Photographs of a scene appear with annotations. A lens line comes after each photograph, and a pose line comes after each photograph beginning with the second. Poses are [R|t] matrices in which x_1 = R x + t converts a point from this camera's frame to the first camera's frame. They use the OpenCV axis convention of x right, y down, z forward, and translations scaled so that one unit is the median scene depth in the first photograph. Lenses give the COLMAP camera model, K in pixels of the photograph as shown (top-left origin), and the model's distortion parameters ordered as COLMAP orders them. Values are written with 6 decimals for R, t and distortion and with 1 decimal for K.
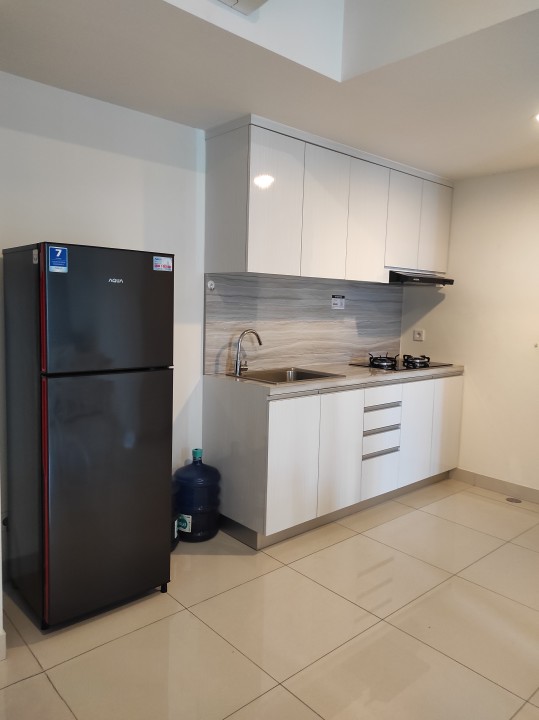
lens RADIAL K [[534.1, 0, 270.2], [0, 534.1, 359.2], [0, 0, 1]] dist [0.037128, -0.009966]
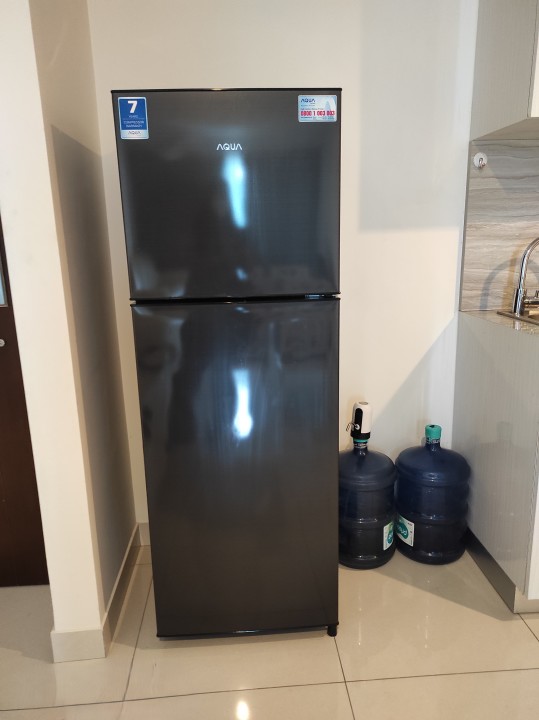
lens RADIAL K [[534.1, 0, 269.0], [0, 534.1, 361.5], [0, 0, 1]] dist [0.037128, -0.009966]
pose [[0.784969, 0.100452, -0.611337, 0.094301], [-0.019757, 0.990325, 0.137357, 0.005076], [0.619220, -0.095743, 0.779359, 0.368873]]
